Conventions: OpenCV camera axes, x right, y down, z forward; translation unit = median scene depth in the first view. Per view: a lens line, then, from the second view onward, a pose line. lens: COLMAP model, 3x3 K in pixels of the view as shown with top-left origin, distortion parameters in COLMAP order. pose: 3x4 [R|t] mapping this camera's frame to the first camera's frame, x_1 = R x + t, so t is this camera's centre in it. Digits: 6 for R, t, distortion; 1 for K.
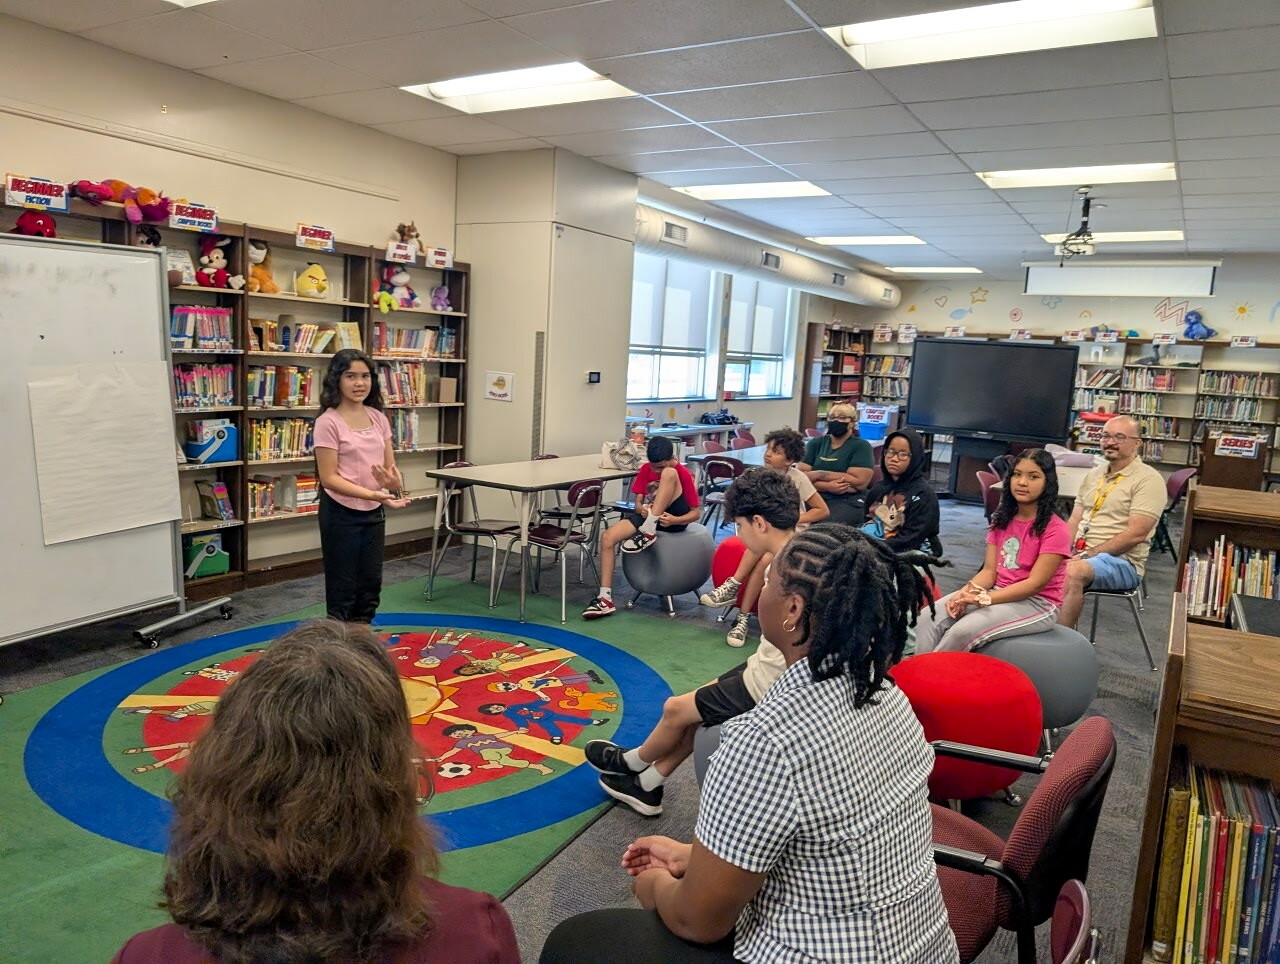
lens RADIAL K [[914.9, 0, 640.0], [0, 914.9, 482.0], [0, 0, 1]] dist [0.009517, -0.001888]
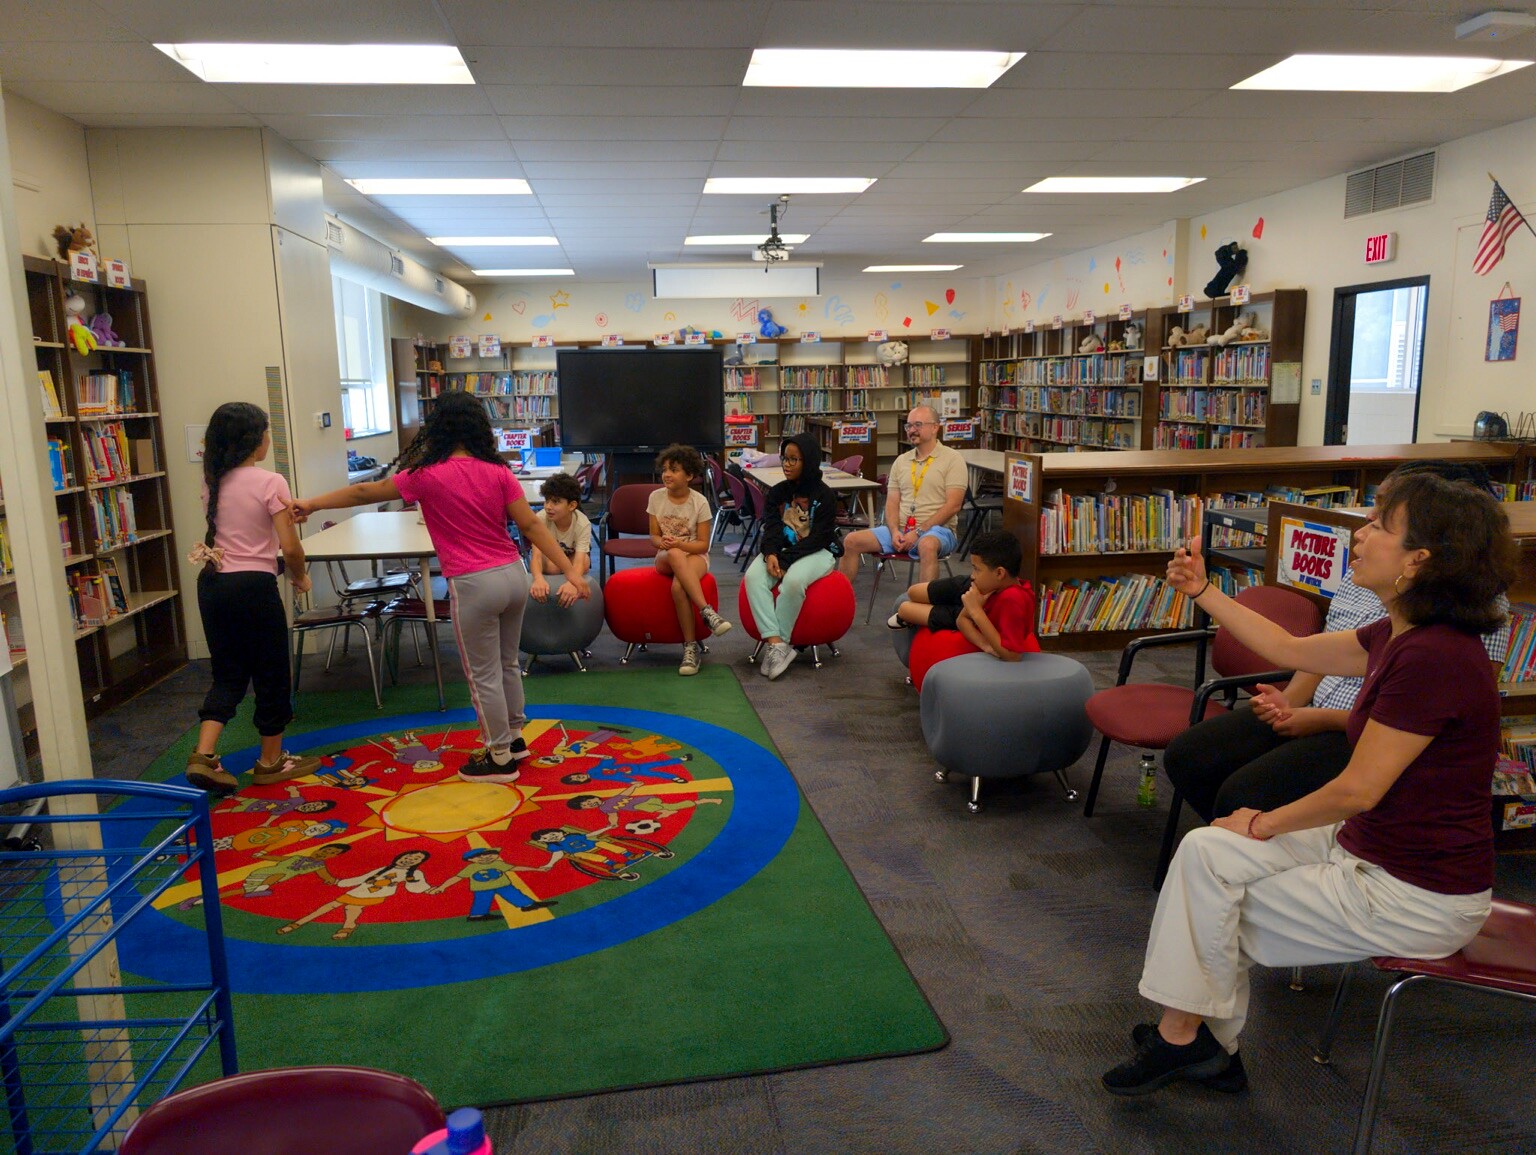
lens RADIAL K [[1113.0, 0, 764.7], [0, 1113.0, 593.7], [0, 0, 1]] dist [-0.006451, -0.004494]
pose [[0.789696, -0.182826, 0.585623, -0.421622], [0.147251, 0.983145, 0.108365, -0.018559], [-0.595565, 0.000658, 0.803307, -0.005739]]
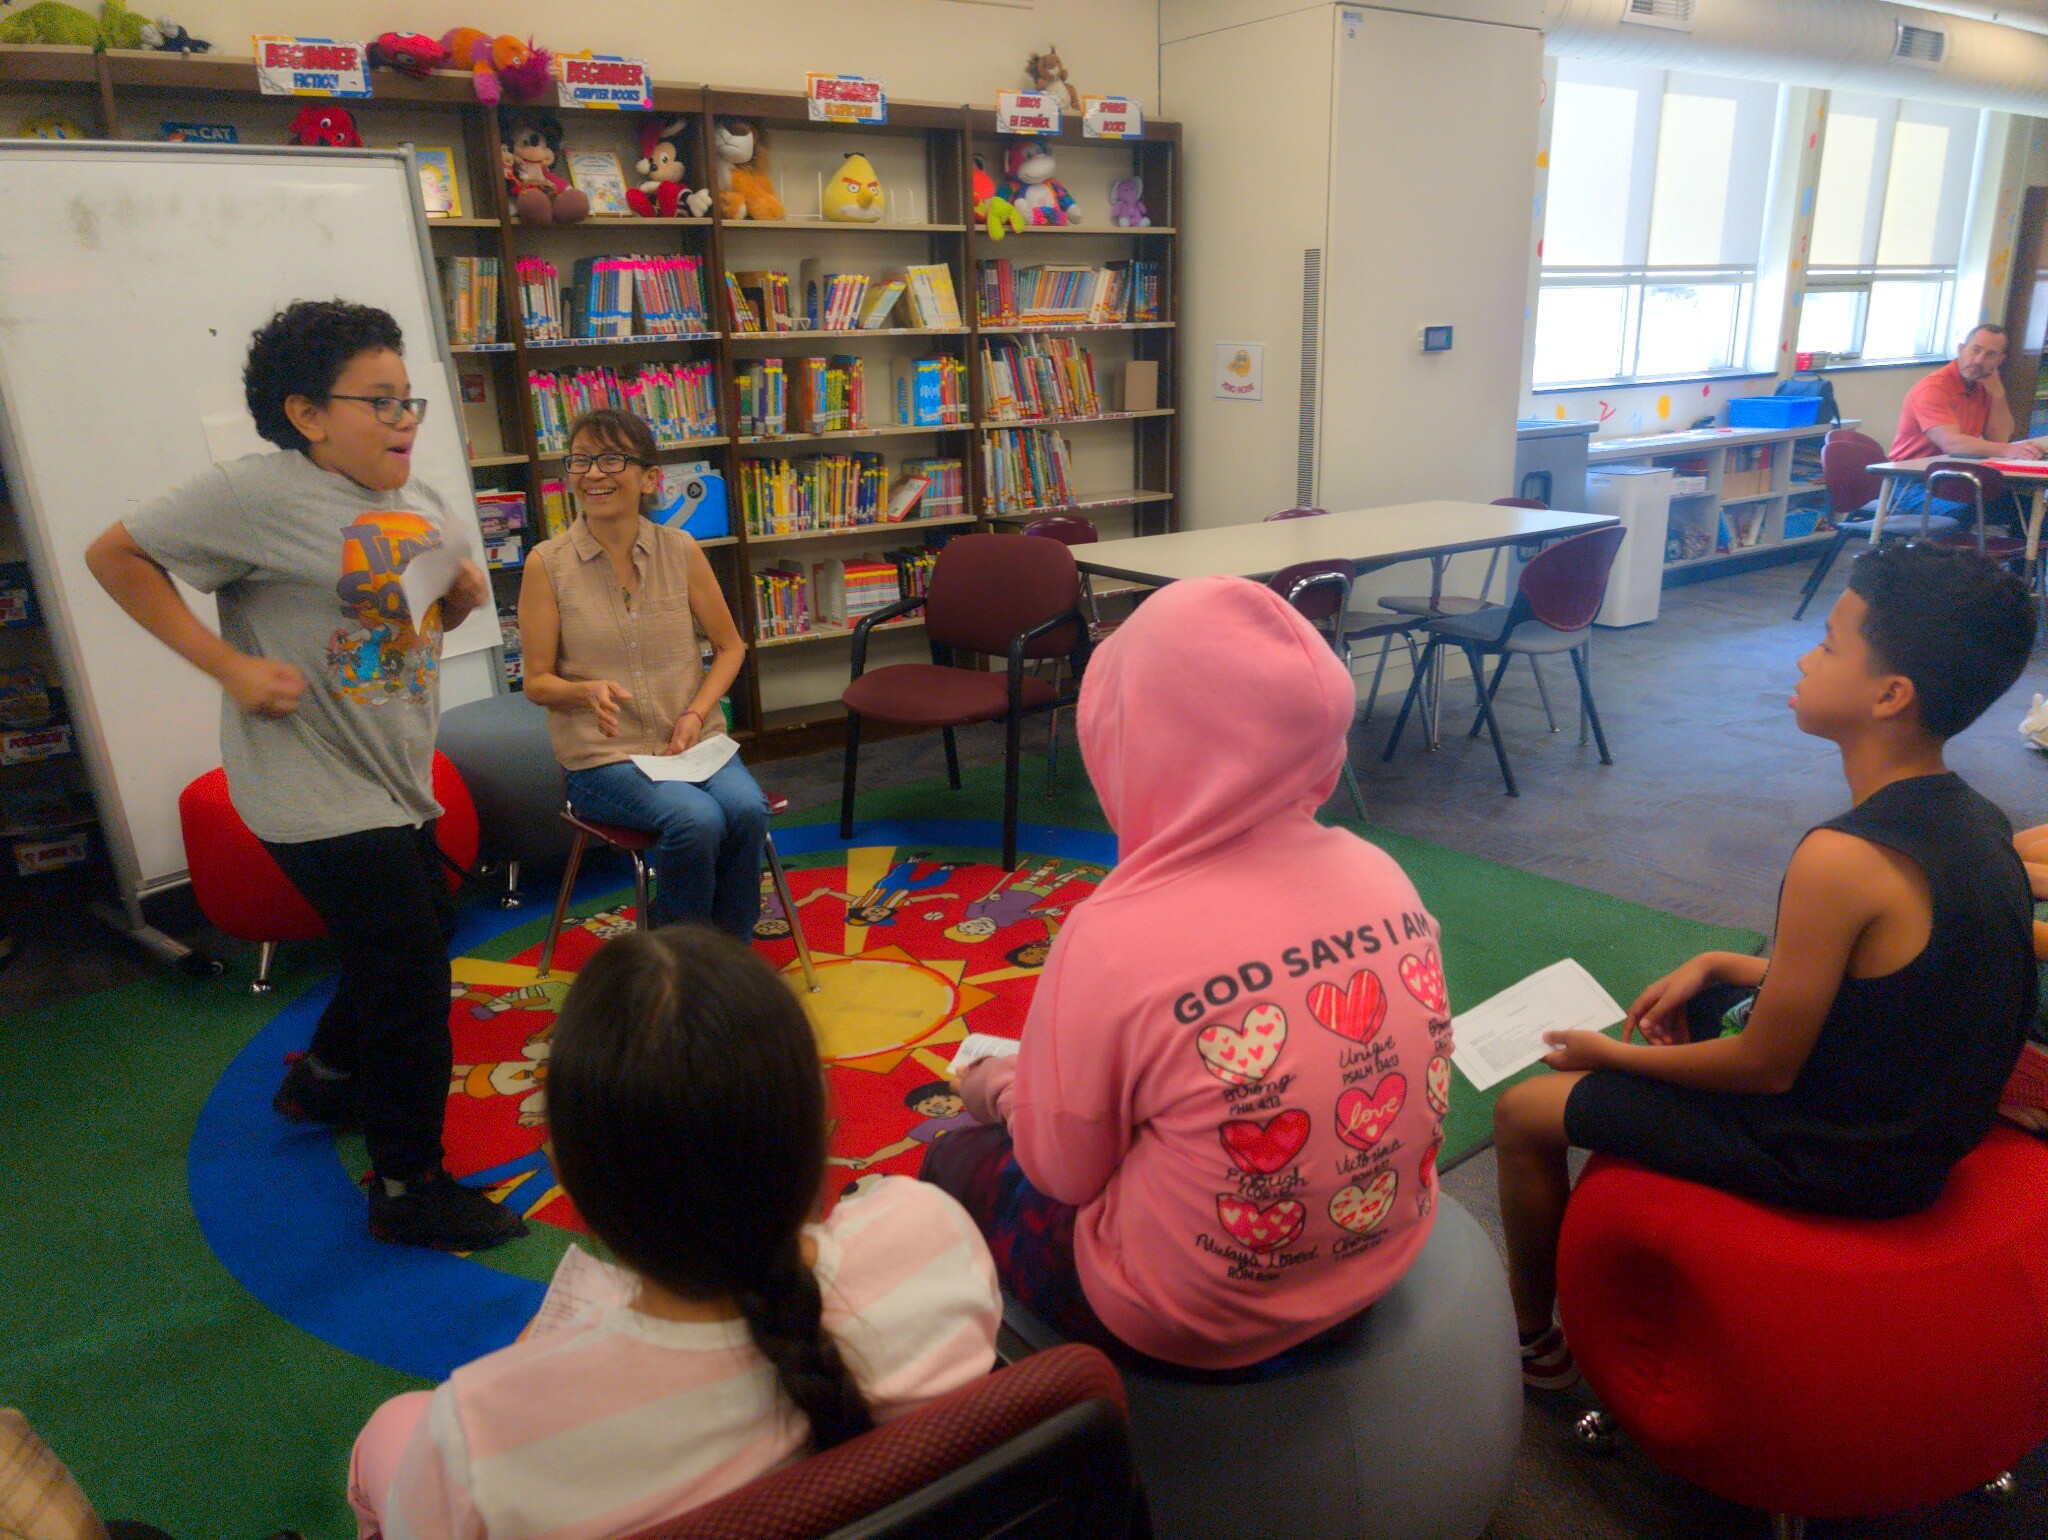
lens RADIAL K [[1497.8, 0, 1050.0], [0, 1497.8, 787.6], [0, 0, 1]] dist [0.008214, -0.000025]
pose [[0.918063, 0.042235, -0.394177, 0.103349], [0.020440, 0.987943, 0.153460, -0.007485], [0.395906, -0.148943, 0.906131, 0.204385]]
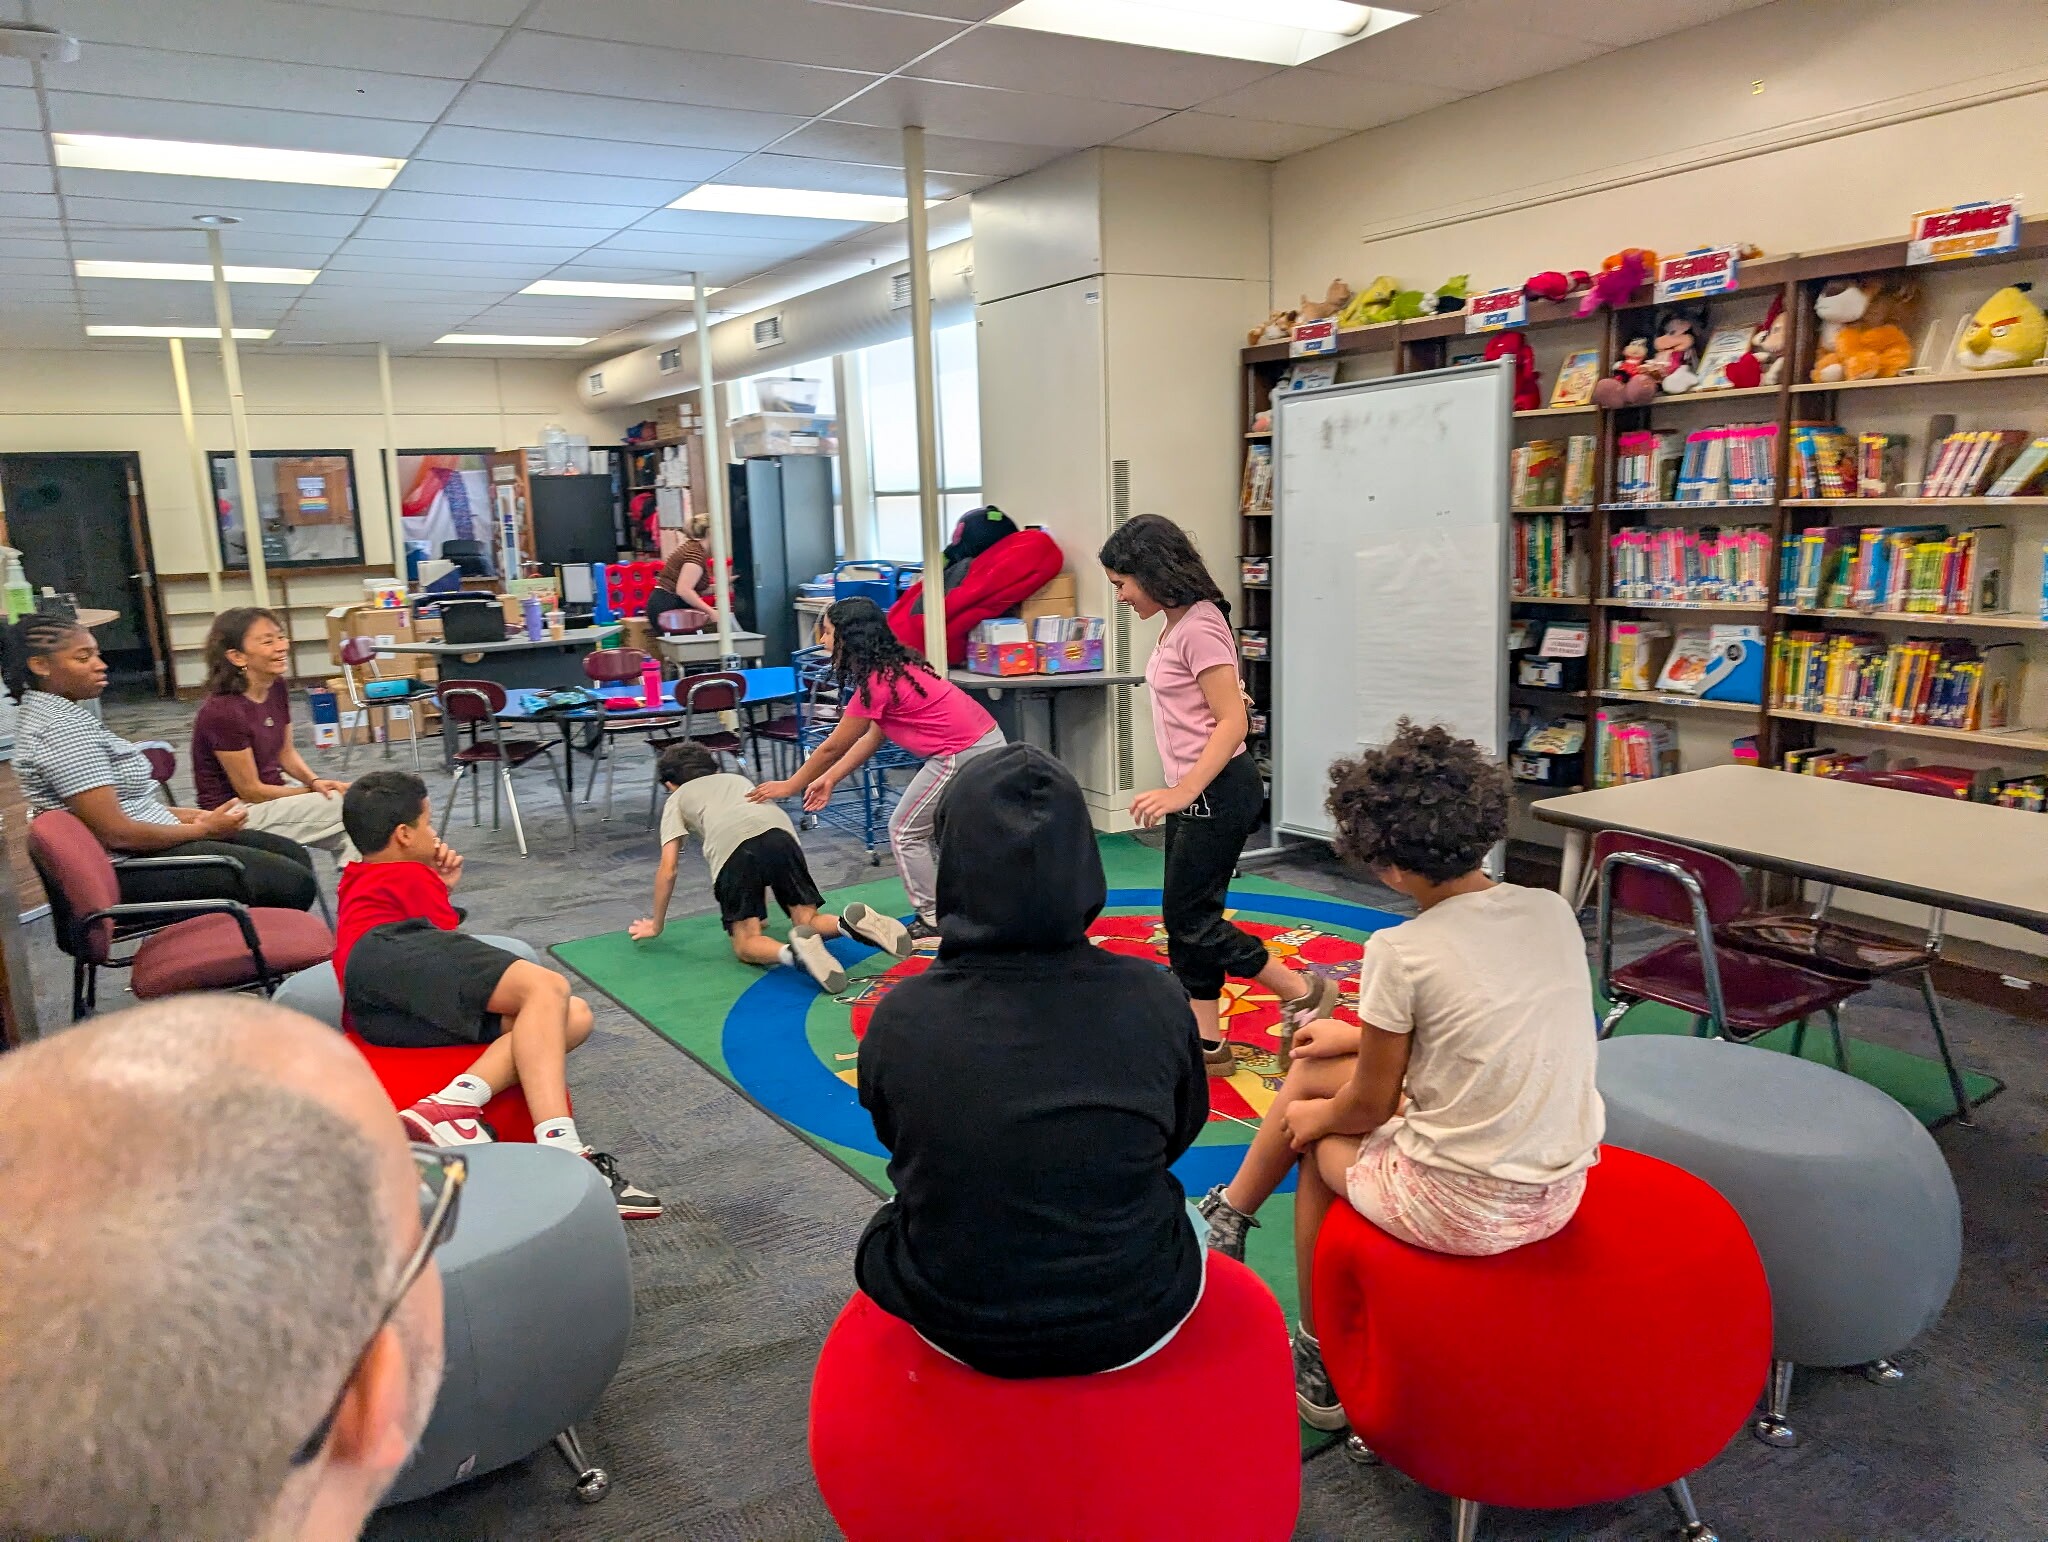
lens RADIAL K [[1463.9, 0, 1024.0], [0, 1463.9, 771.0], [0, 0, 1]] dist [0.009517, -0.001888]
pose [[-0.469501, 0.131065, -0.873150, 0.489799], [-0.112362, 0.972011, 0.206323, -0.106854], [0.875753, 0.194978, -0.441634, 0.936004]]
